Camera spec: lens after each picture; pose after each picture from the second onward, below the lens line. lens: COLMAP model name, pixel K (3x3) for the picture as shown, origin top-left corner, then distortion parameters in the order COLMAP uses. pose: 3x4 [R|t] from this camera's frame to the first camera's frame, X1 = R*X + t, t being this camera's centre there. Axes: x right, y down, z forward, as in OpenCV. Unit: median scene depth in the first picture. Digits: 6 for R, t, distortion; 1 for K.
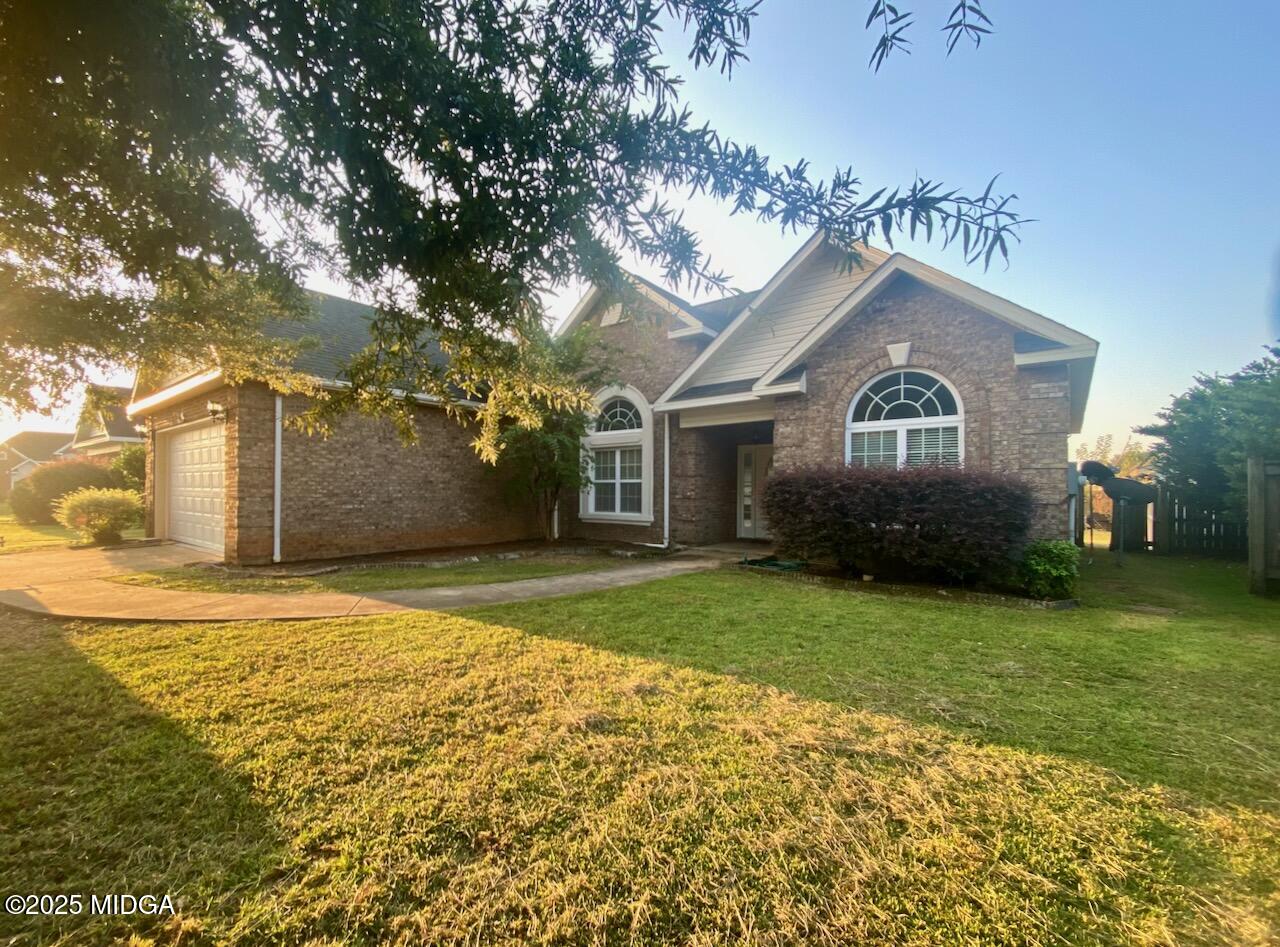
lens RADIAL K [[527.4, 0, 616.6], [0, 527.4, 494.4], [0, 0, 1]] dist [-0.006666, -0.003449]
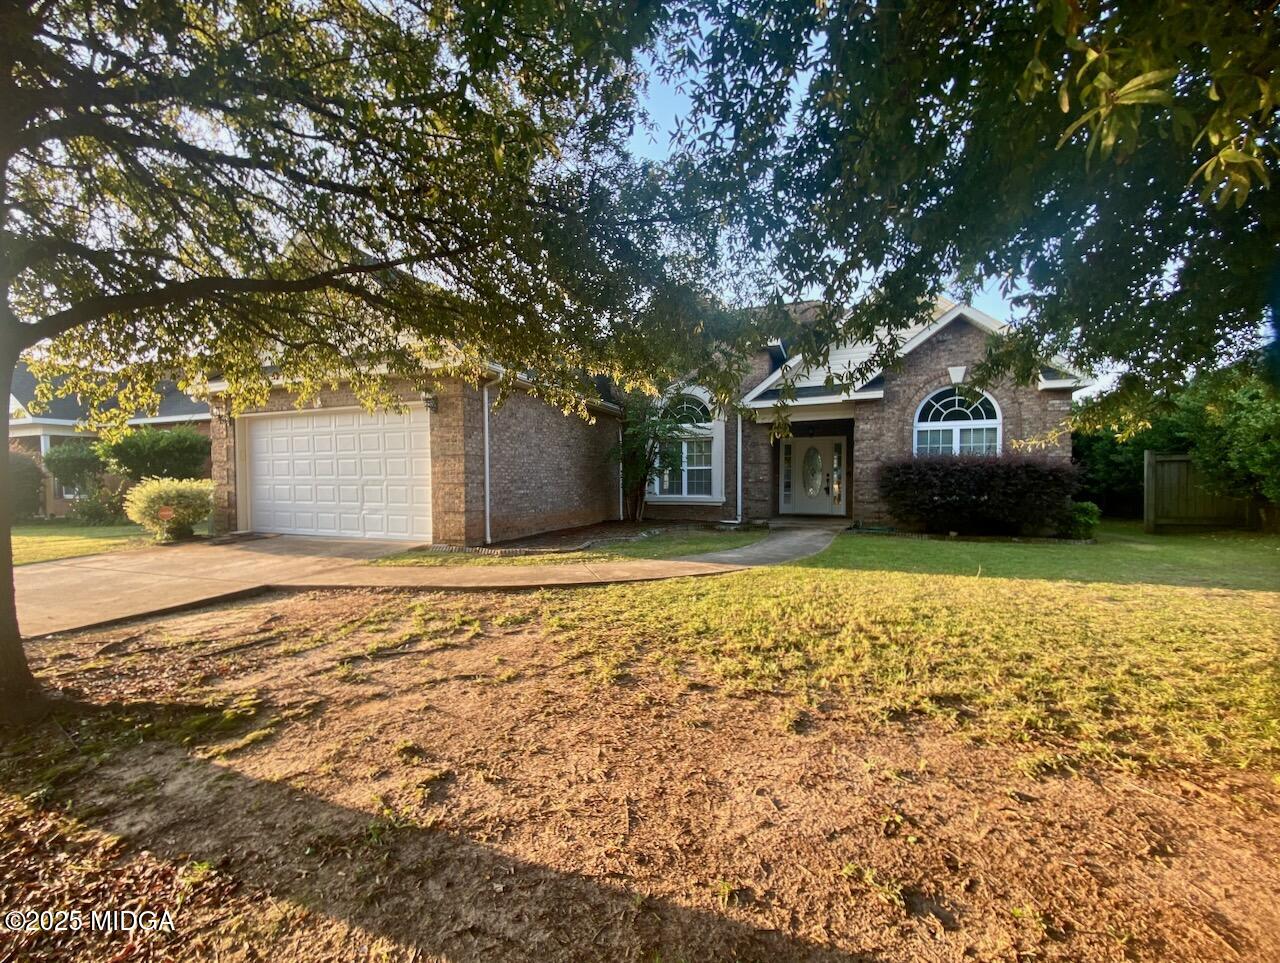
lens RADIAL K [[527.4, 0, 609.1], [0, 527.4, 505.2], [0, 0, 1]] dist [-0.006666, -0.003449]
pose [[0.960533, -0.025156, 0.277027, -0.662500], [0.013915, 0.999001, 0.042468, 0.007217], [-0.277818, -0.036937, 0.959923, -0.083153]]
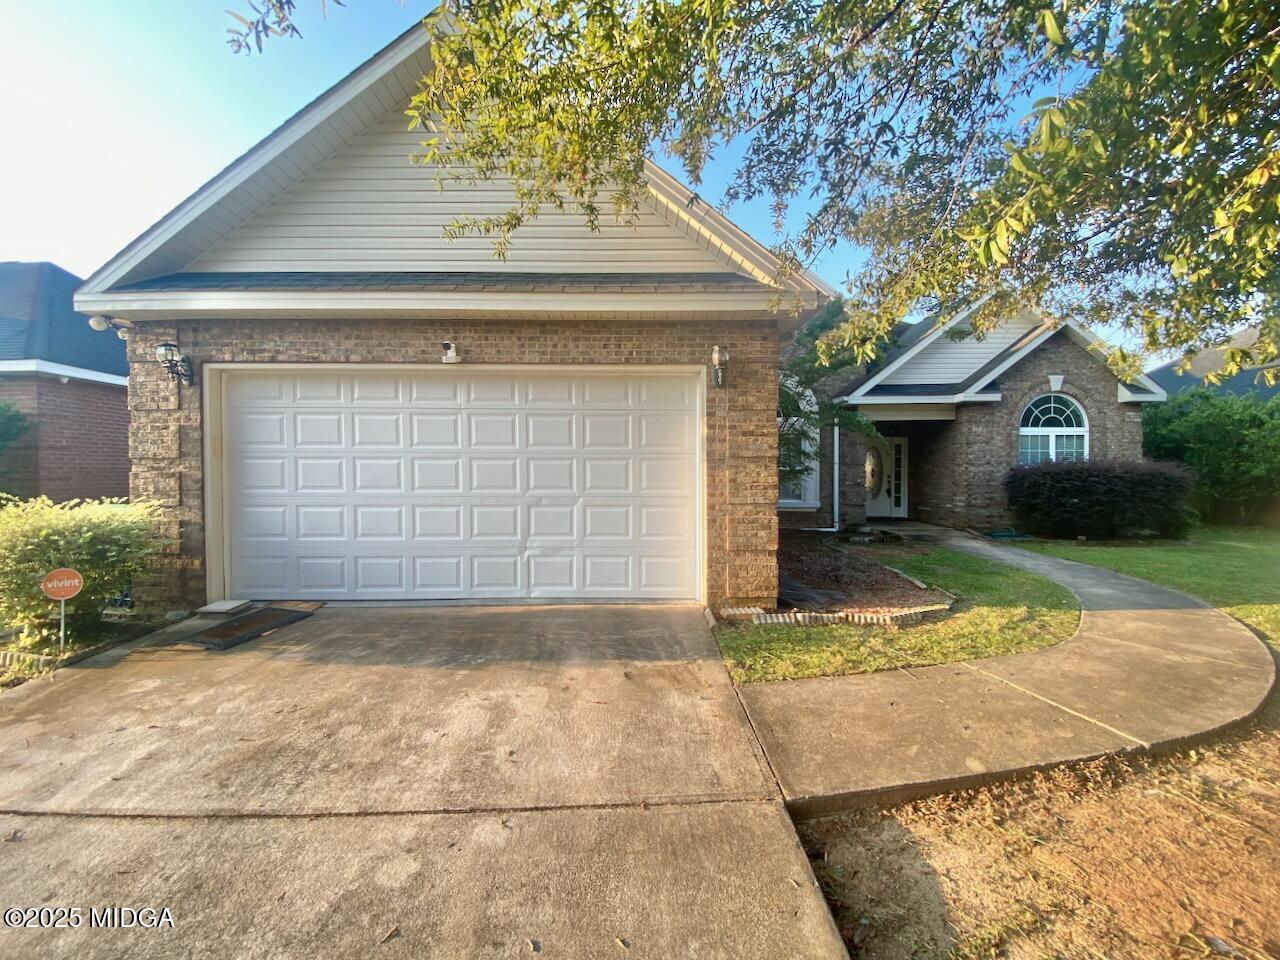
lens RADIAL K [[527.4, 0, 634.6], [0, 527.4, 473.3], [0, 0, 1]] dist [-0.006666, -0.003449]
pose [[0.772560, -0.013776, 0.634792, -1.145534], [0.012011, 0.999903, 0.007081, -0.036361], [-0.634828, 0.002154, 0.772651, 0.550784]]
